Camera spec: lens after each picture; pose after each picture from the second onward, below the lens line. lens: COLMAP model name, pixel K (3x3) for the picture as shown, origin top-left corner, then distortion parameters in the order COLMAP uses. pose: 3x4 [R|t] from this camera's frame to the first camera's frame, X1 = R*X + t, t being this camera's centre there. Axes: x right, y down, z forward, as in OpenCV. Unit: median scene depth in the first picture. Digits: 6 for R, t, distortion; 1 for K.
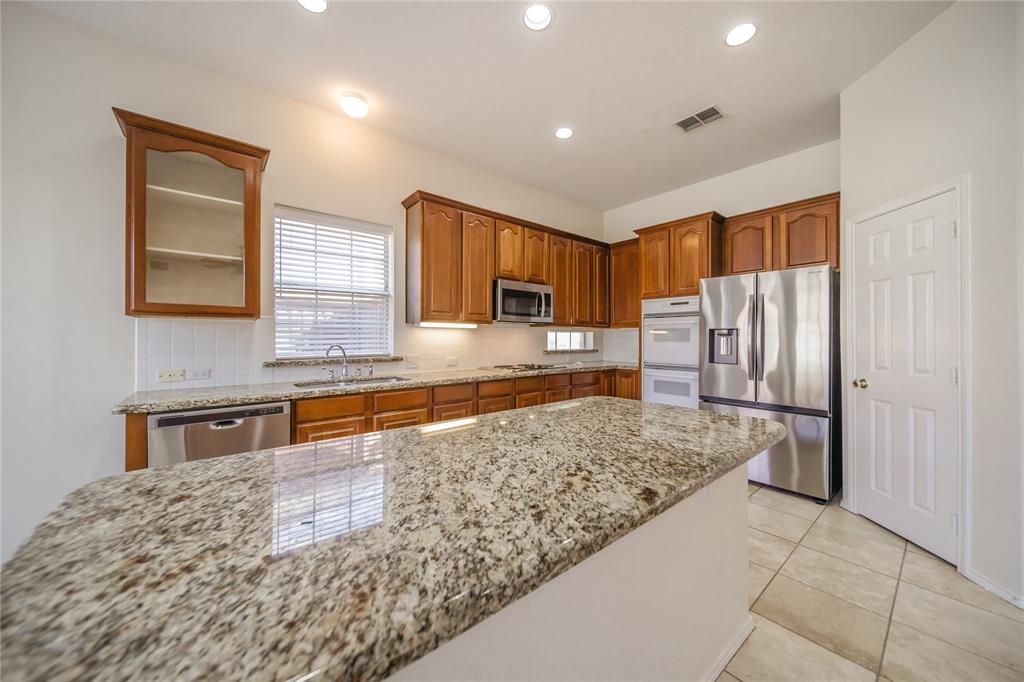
lens RADIAL K [[363.2, 0, 513.2], [0, 363.2, 337.2], [0, 0, 1]] dist [0.000432, 0.000033]
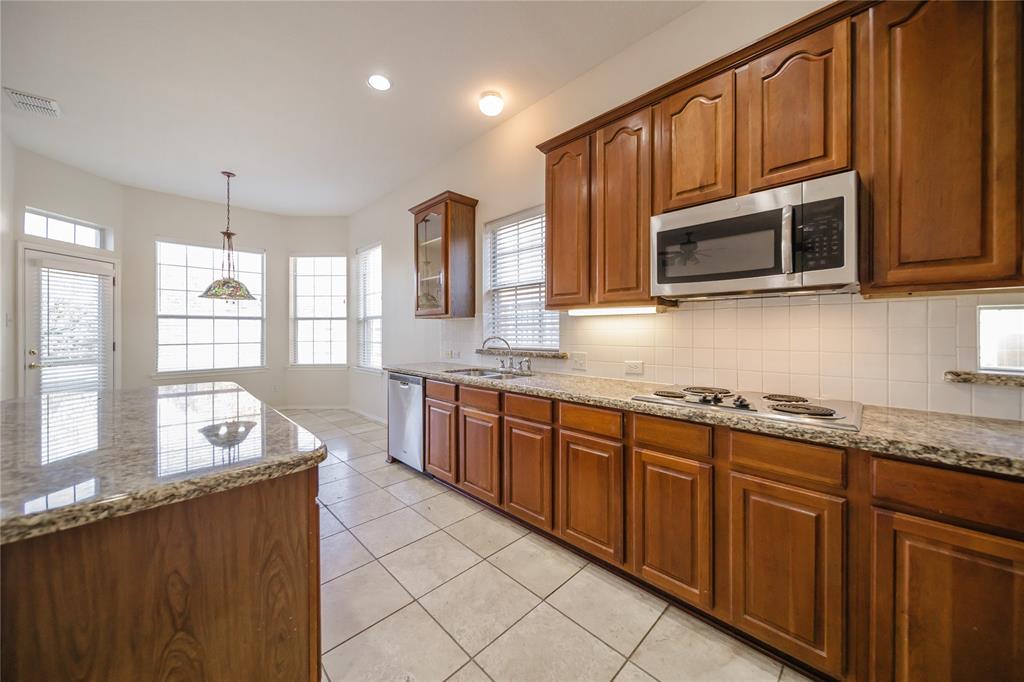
lens RADIAL K [[365.2, 0, 509.3], [0, 365.2, 330.4], [0, 0, 1]] dist [-0.000749, -0.000137]
pose [[0.062553, -0.002113, -0.998039, 0.503229], [0.001388, 0.999997, -0.002030, 0.003131], [0.998041, -0.001258, 0.062556, 0.824909]]
